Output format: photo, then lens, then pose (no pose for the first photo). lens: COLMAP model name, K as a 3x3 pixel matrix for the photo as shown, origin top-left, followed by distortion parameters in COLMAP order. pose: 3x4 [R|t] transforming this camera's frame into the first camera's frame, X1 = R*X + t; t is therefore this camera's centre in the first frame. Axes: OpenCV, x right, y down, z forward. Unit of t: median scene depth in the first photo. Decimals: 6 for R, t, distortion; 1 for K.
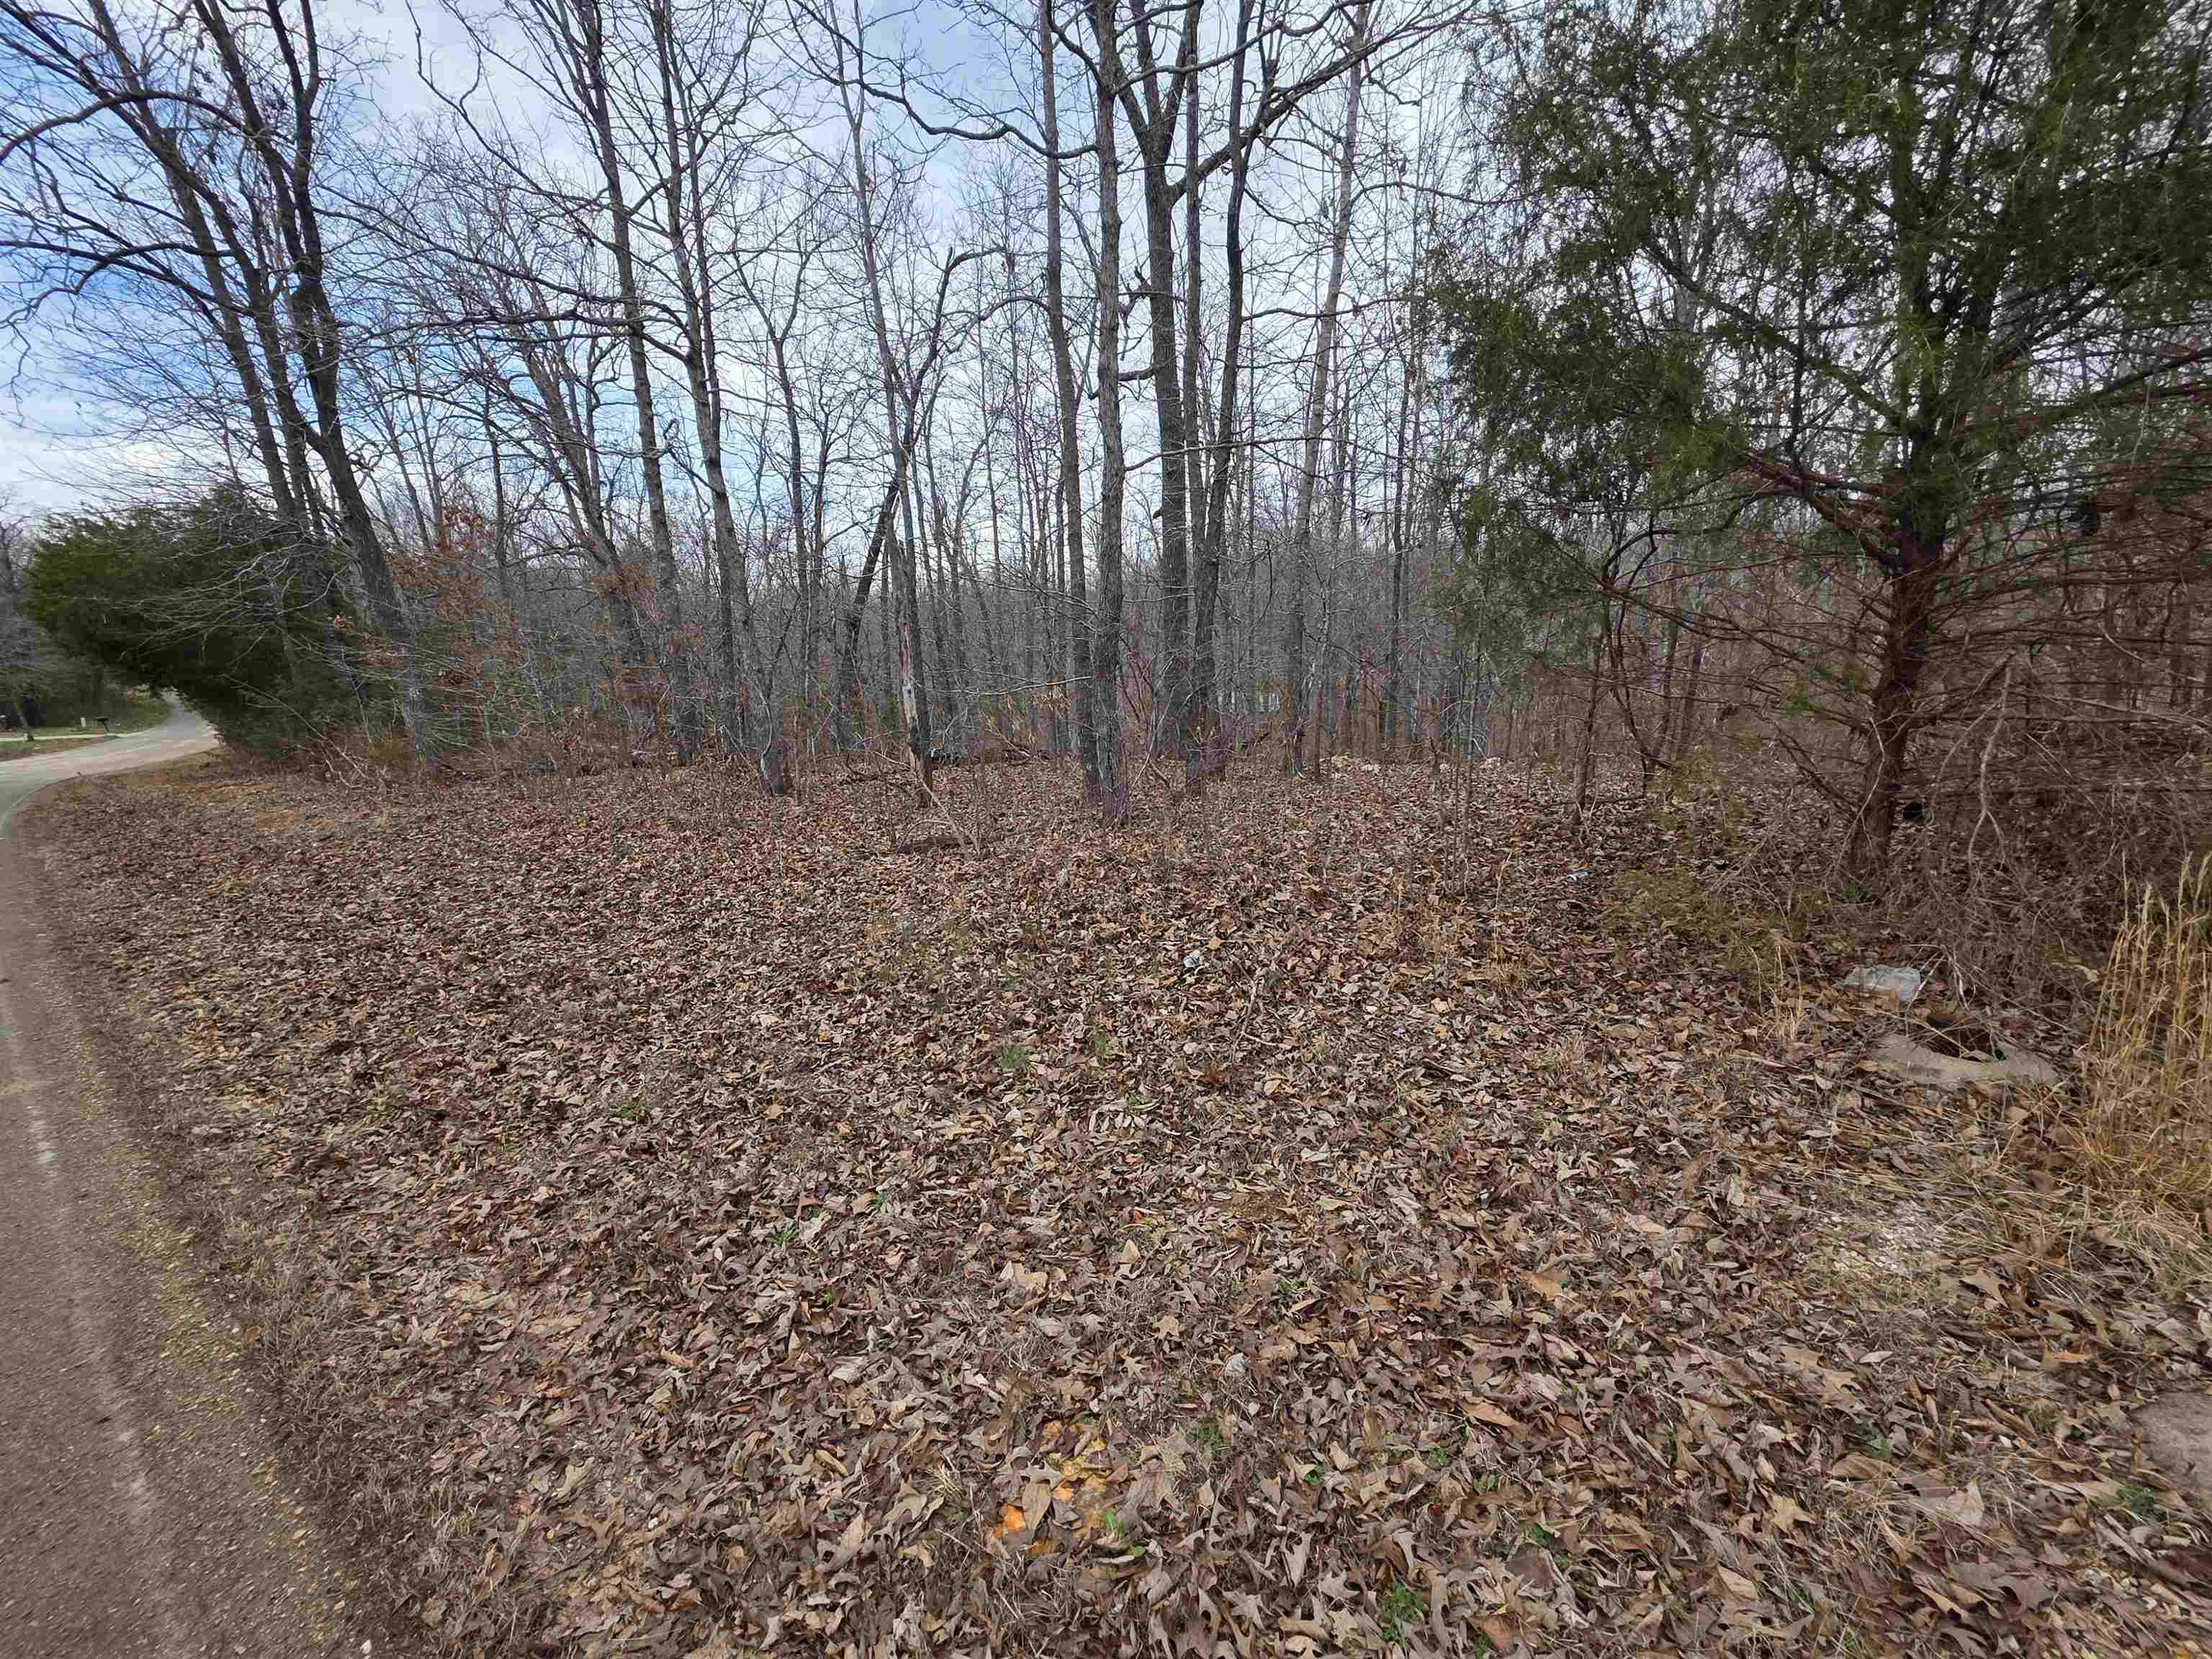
lens RADIAL K [[888.2, 0, 1110.1], [0, 888.2, 827.0], [0, 0, 1]] dist [0.001059, 0.000144]
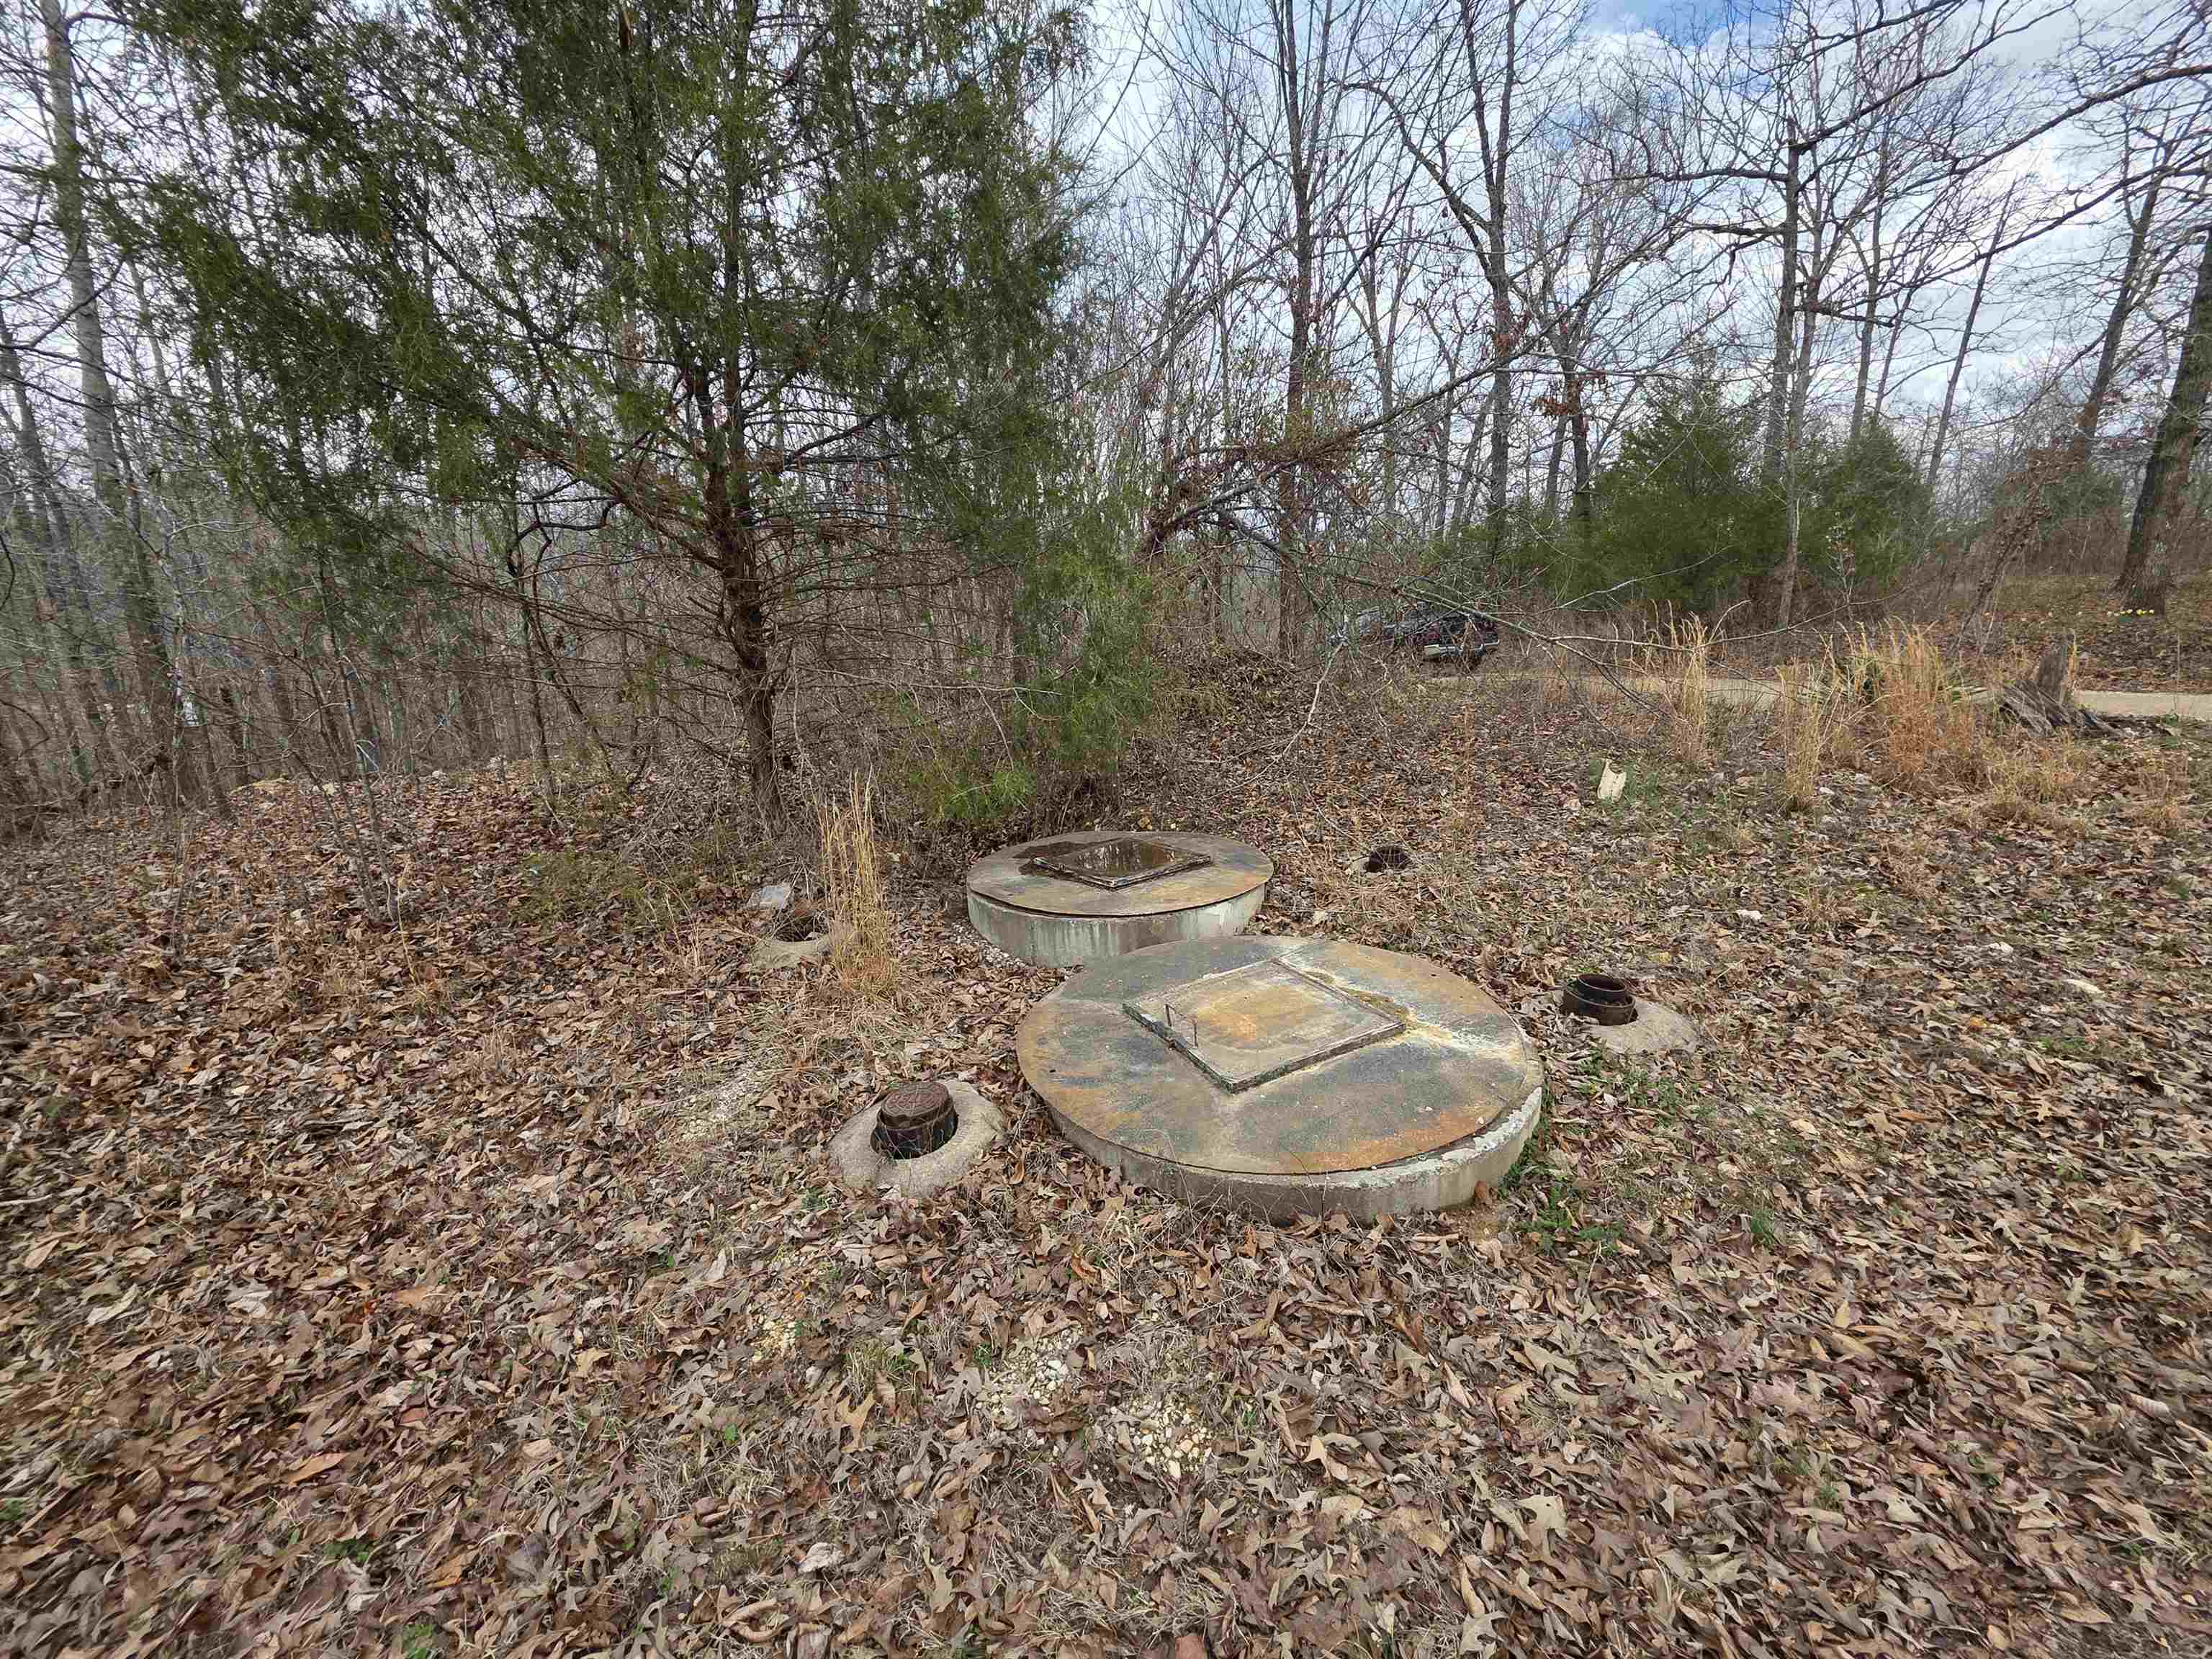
lens RADIAL K [[888.2, 0, 1110.1], [0, 888.2, 827.0], [0, 0, 1]] dist [0.001059, 0.000144]
pose [[0.562726, -0.190293, 0.804443, 0.132609], [0.176930, 0.978318, 0.107658, 0.021891], [-0.807487, 0.081748, 0.584193, -0.140059]]
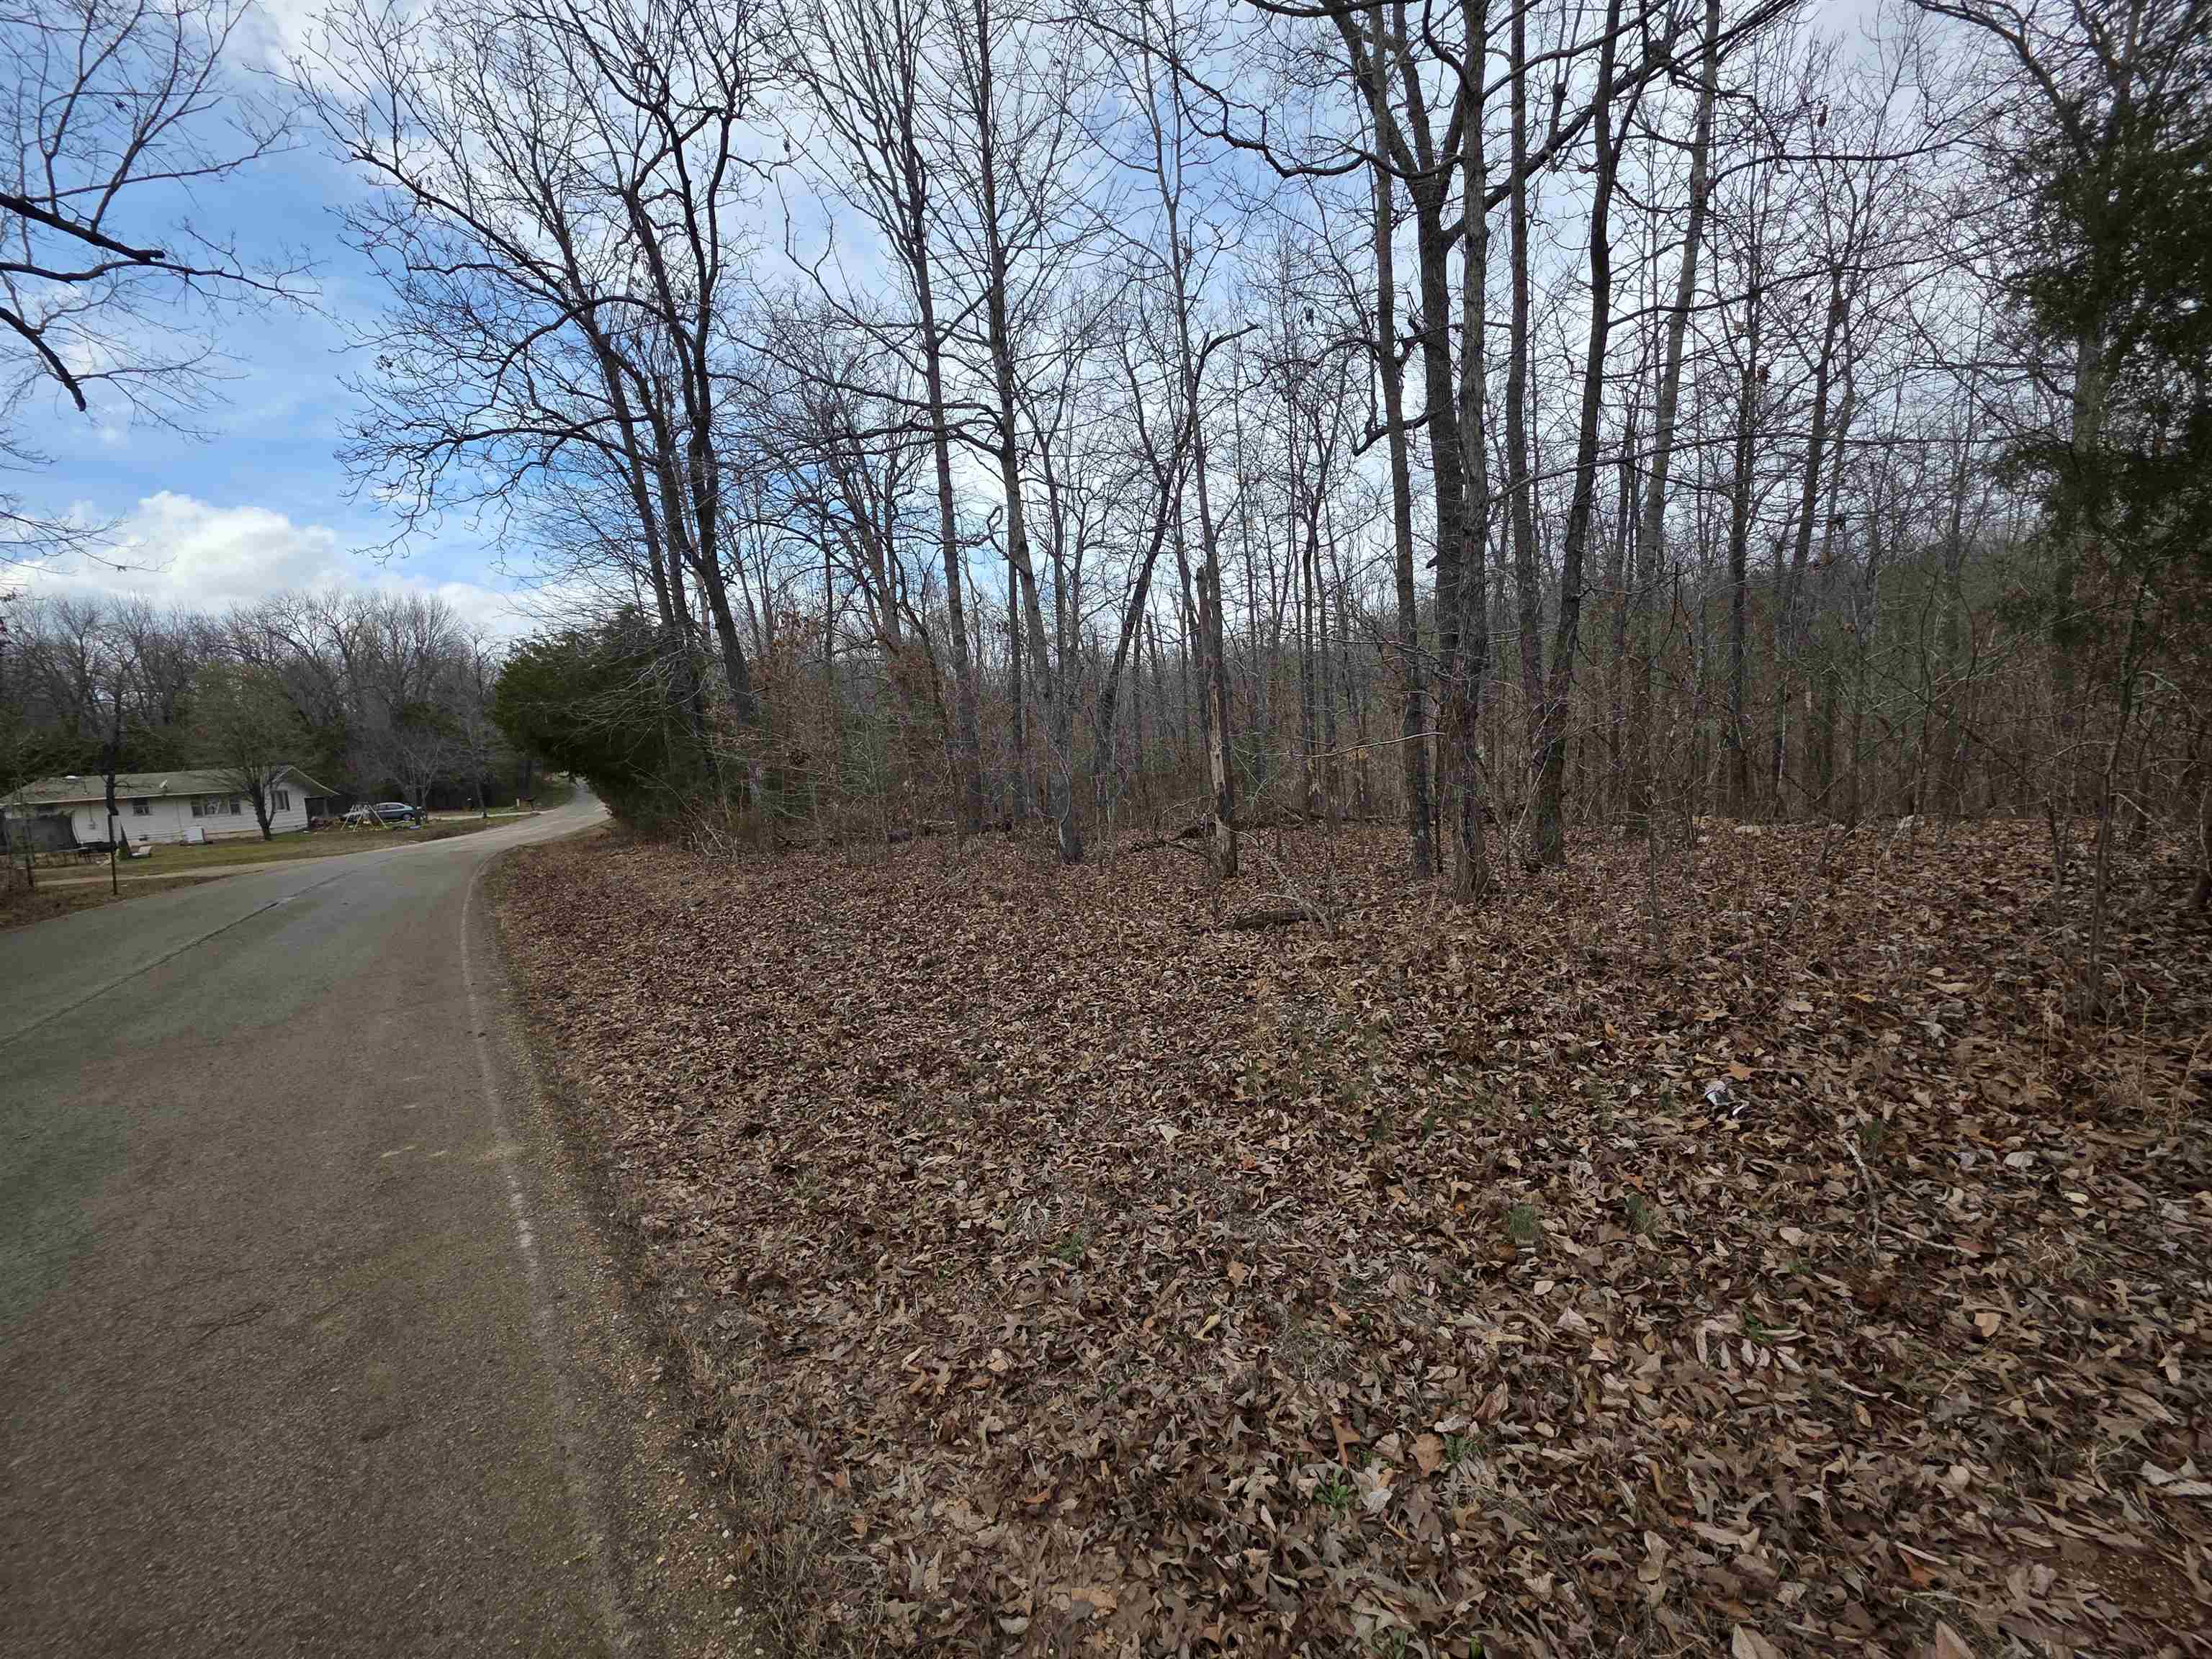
lens RADIAL K [[881.8, 0, 1102.5], [0, 881.8, 818.5], [0, 0, 1]] dist [0.003677, 0.000110]
pose [[0.964718, -0.013356, -0.262946, -0.236688], [-0.007862, 0.996806, -0.079476, -0.022190], [0.263167, 0.078739, 0.961532, 0.138427]]
